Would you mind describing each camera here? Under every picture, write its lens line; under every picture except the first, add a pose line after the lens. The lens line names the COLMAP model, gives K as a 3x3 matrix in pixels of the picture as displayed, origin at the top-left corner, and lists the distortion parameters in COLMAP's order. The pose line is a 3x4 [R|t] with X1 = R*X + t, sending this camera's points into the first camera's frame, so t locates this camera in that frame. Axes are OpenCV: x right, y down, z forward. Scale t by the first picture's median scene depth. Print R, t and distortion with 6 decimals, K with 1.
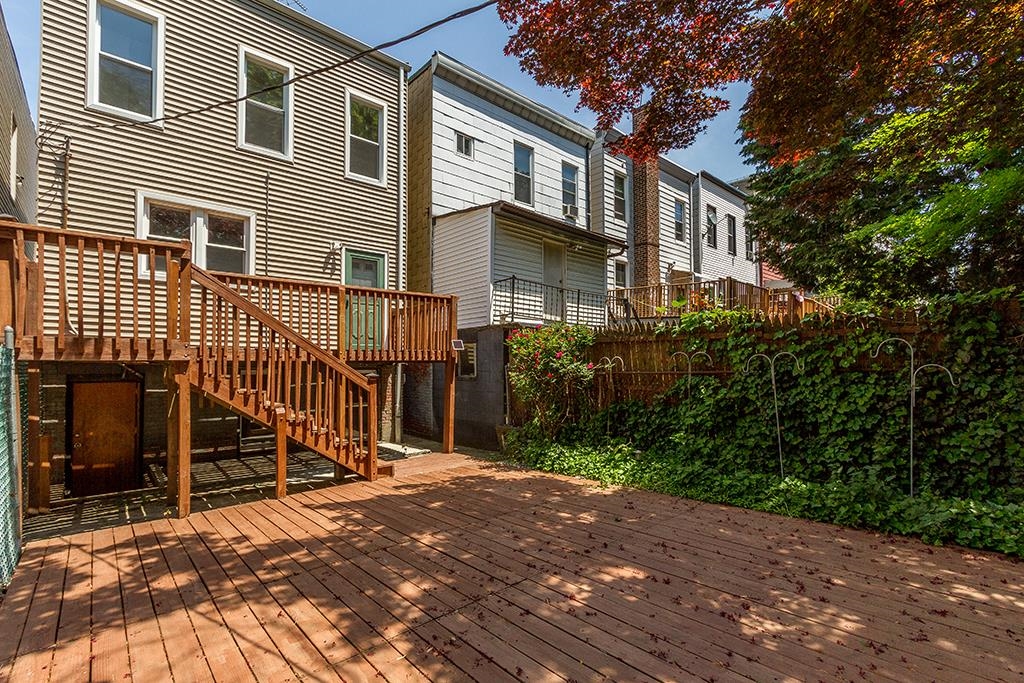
lens RADIAL K [[481.0, 0, 511.4], [0, 481.0, 357.3], [0, 0, 1]] dist [-0.001071, 0.001477]
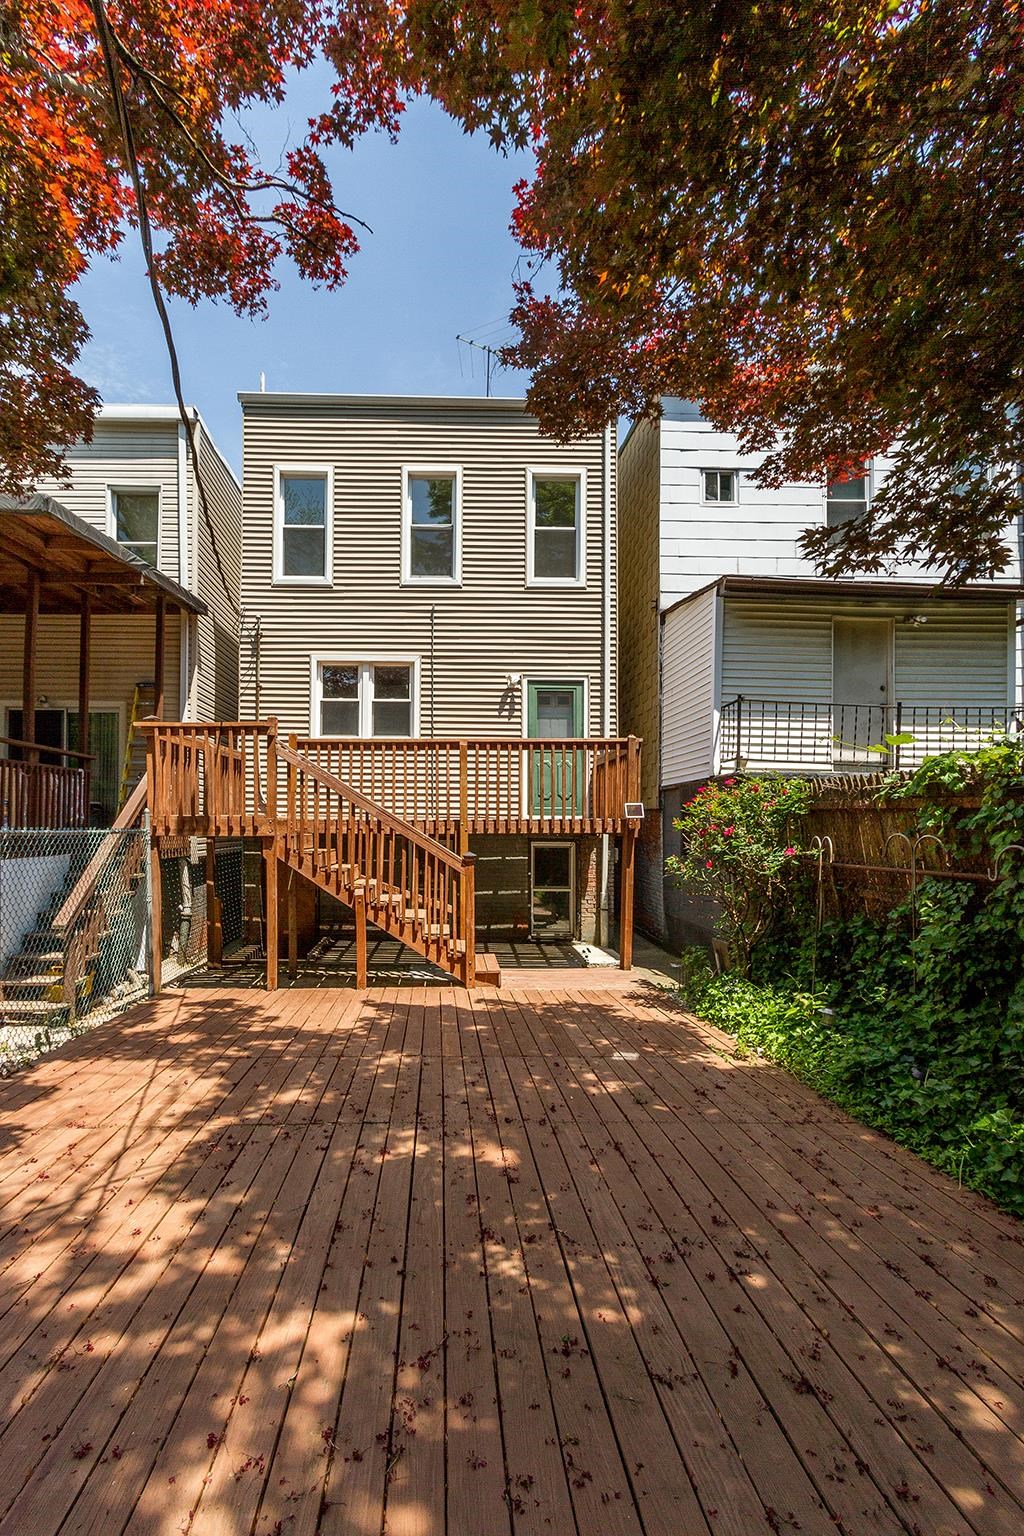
lens RADIAL K [[721.5, 0, 416.9], [0, 721.5, 814.8], [0, 0, 1]] dist [-0.001071, 0.001477]
pose [[0.742371, 0.000138, -0.669989, 0.519925], [0.005062, 0.999970, 0.005814, -0.042029], [0.669970, -0.007708, 0.742348, 0.070227]]
